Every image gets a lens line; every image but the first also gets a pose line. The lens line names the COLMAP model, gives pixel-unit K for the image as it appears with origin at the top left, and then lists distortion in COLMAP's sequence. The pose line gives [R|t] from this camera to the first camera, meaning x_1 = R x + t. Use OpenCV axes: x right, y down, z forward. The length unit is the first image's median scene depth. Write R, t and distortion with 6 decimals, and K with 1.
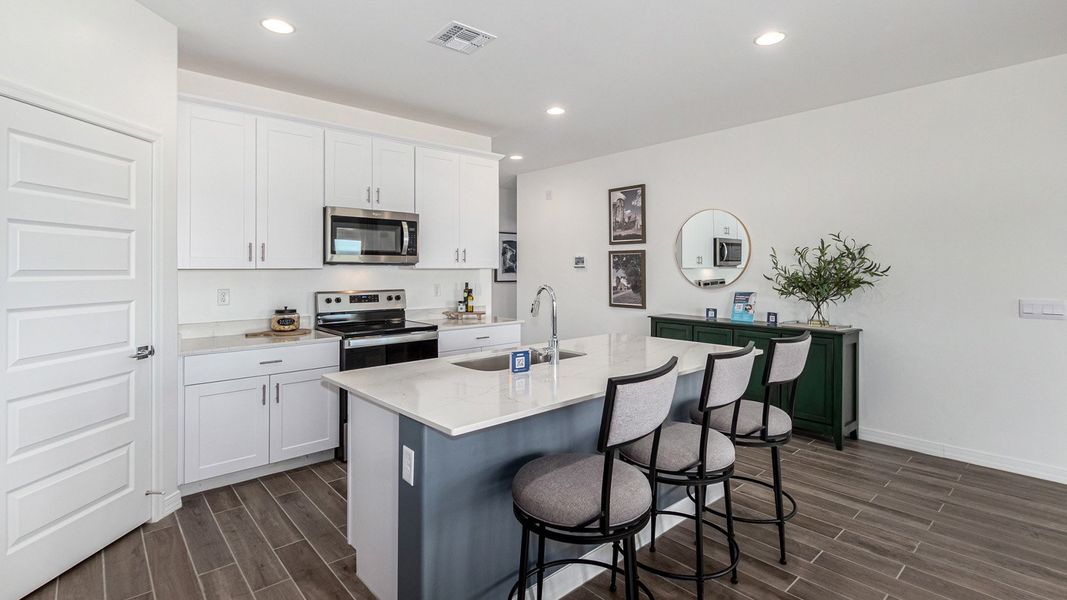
lens RADIAL K [[502.5, 0, 528.0], [0, 502.5, 262.4], [0, 0, 1]] dist [0.000748, 0.000423]
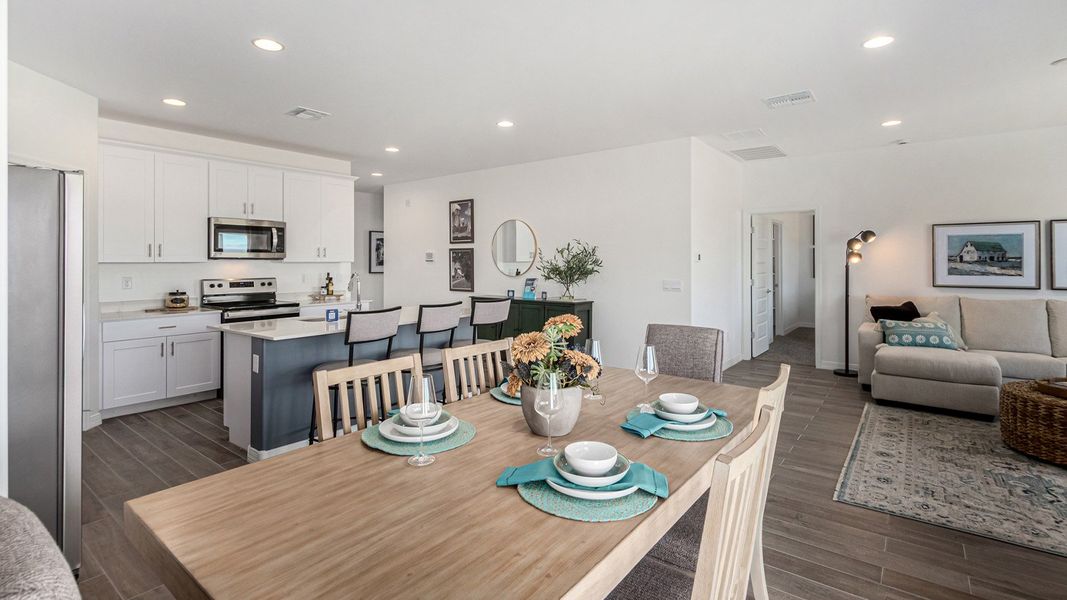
lens RADIAL K [[493.4, 0, 534.7], [0, 493.4, 256.6], [0, 0, 1]] dist [-0.001175, -0.000282]
pose [[0.980482, 0.001856, 0.196601, 0.182088], [-0.002353, 0.999995, 0.002291, -0.007405], [-0.196596, -0.002709, 0.980481, -0.445271]]
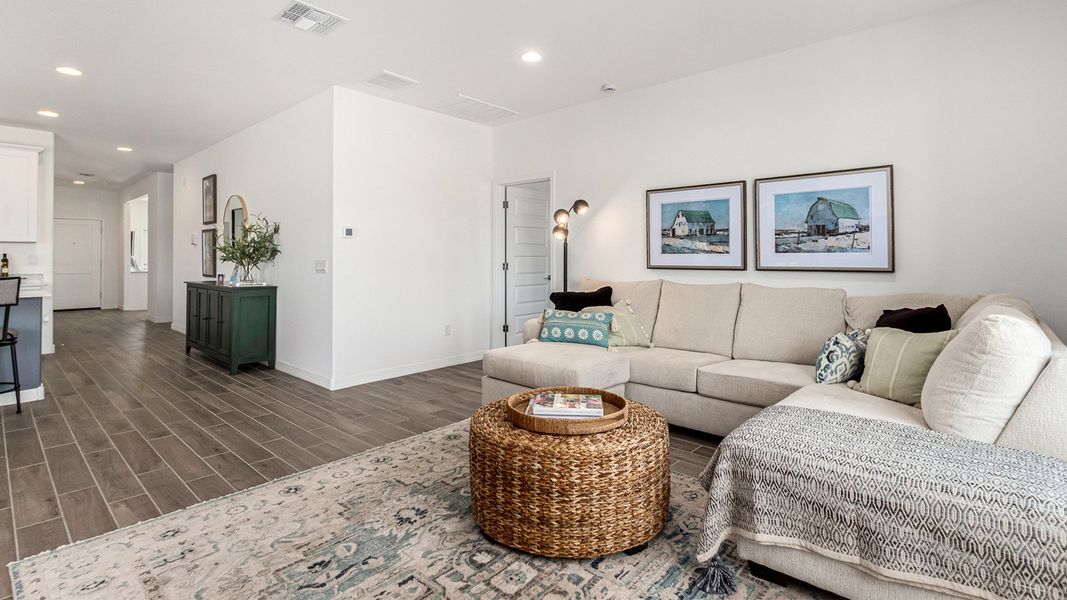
lens RADIAL K [[493.4, 0, 534.7], [0, 493.4, 256.6], [0, 0, 1]] dist [-0.001175, -0.000282]
pose [[0.992731, -0.001573, 0.120347, 1.156556], [-0.000193, 0.999893, 0.014657, 0.034306], [-0.120357, -0.014574, 0.992624, -0.371354]]
